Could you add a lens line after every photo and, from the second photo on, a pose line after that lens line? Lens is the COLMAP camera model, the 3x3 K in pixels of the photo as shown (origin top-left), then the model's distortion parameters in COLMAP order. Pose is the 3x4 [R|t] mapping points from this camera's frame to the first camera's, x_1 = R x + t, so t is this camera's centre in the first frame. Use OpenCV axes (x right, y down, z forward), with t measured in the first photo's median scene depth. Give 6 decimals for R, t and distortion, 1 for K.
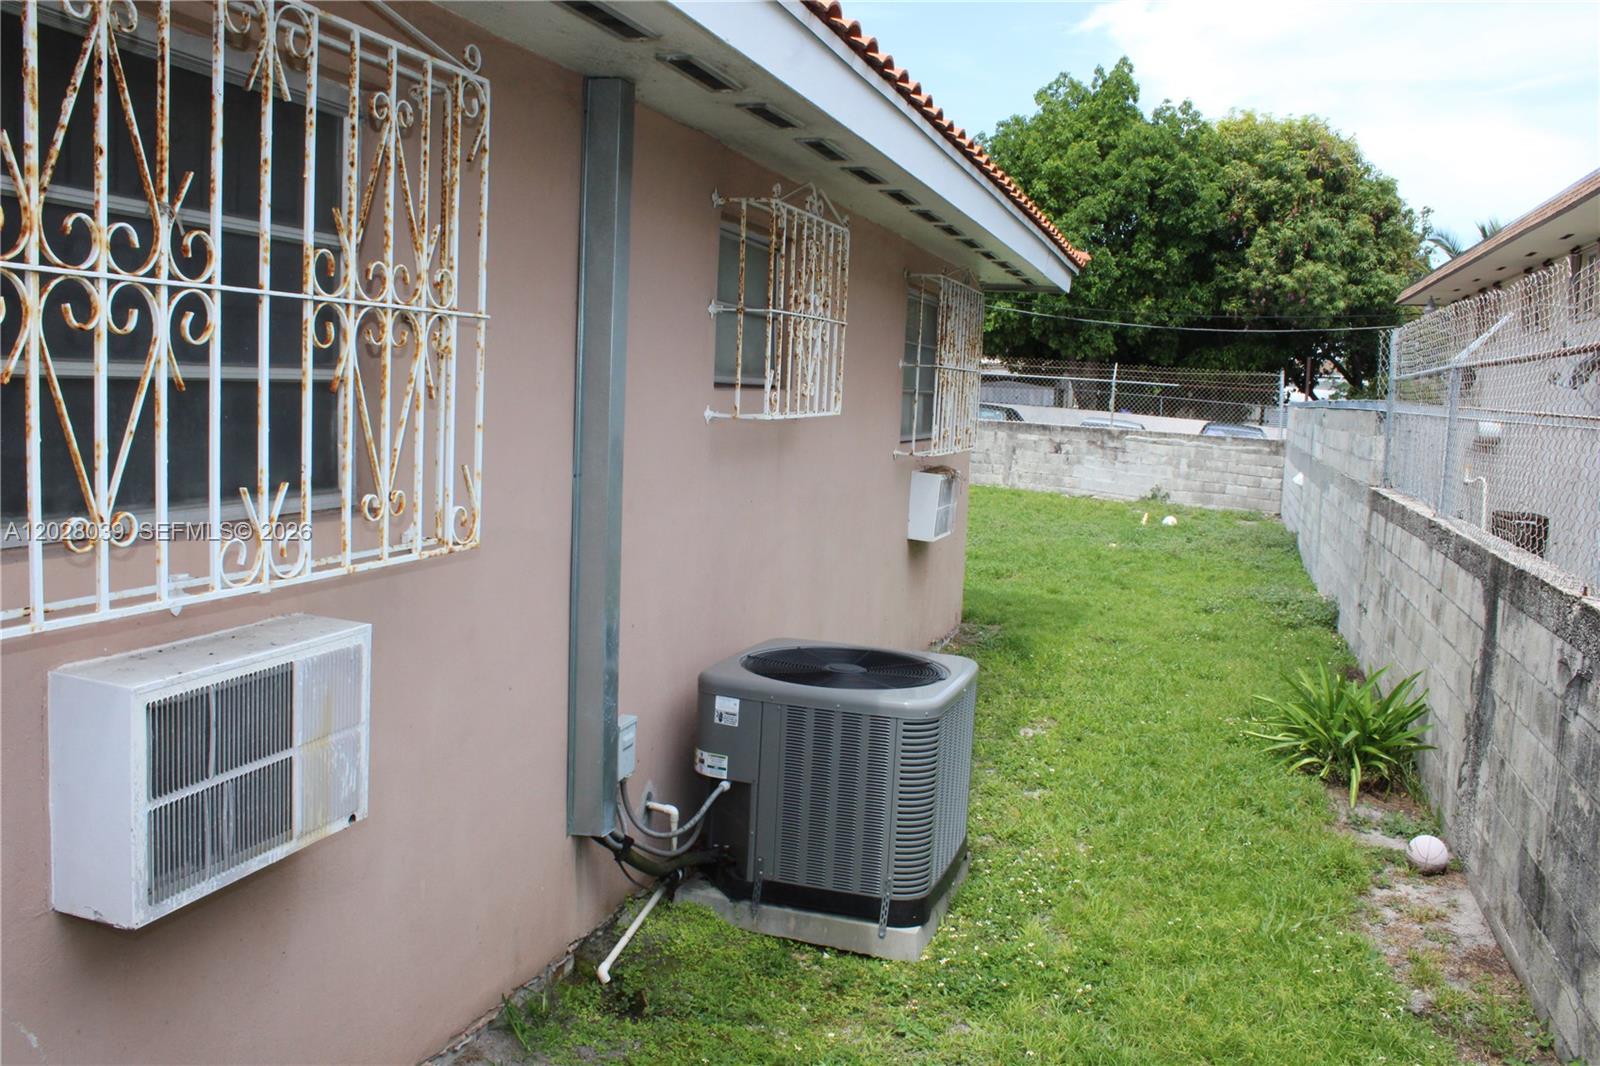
lens RADIAL K [[1318.7, 0, 784.3], [0, 1318.7, 522.8], [0, 0, 1]] dist [-0.169546, 0.151184]
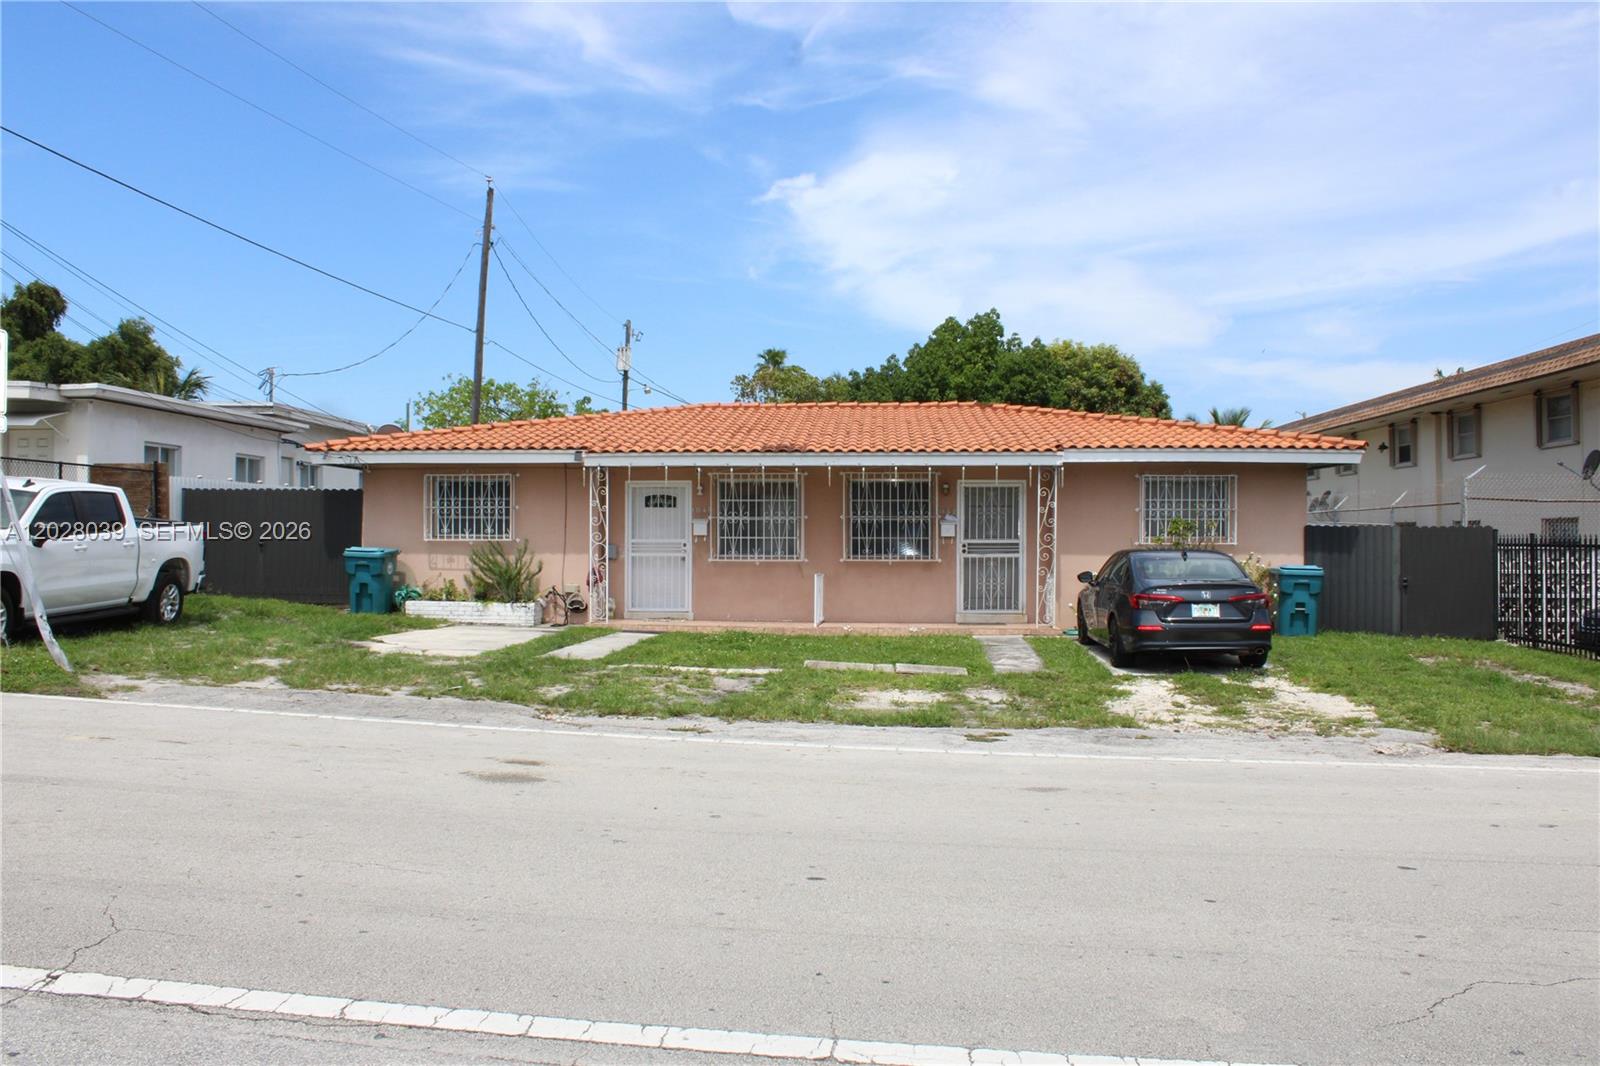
lens RADIAL K [[1318.7, 0, 784.3], [0, 1318.7, 522.8], [0, 0, 1]] dist [-0.169546, 0.151184]
pose [[0.970090, -0.035365, 0.240155, -1.087839], [0.061373, 0.992920, -0.101698, 0.107963], [-0.234859, 0.113396, 0.965393, -1.274704]]
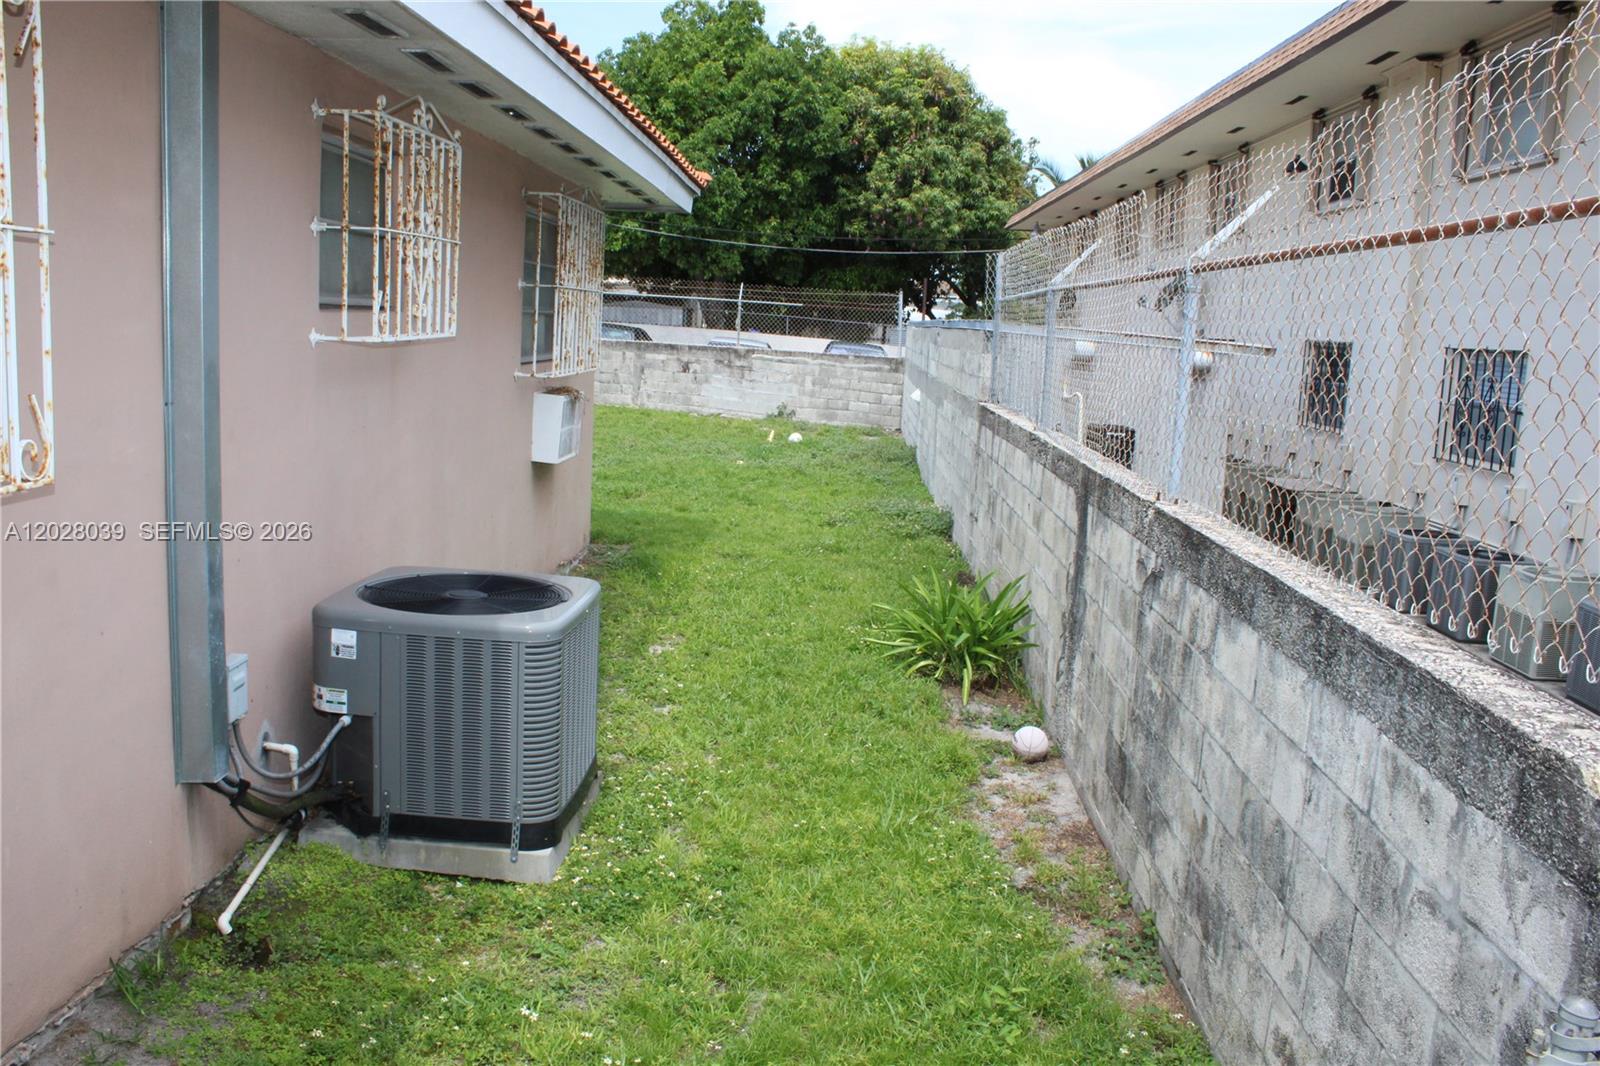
lens RADIAL K [[1318.7, 0, 784.3], [0, 1318.7, 522.8], [0, 0, 1]] dist [-0.169546, 0.151184]
pose [[0.962491, -0.034736, 0.269082, 0.013360], [0.018370, 0.997838, 0.063102, -0.000335], [-0.270692, -0.055792, 0.961048, -0.002149]]
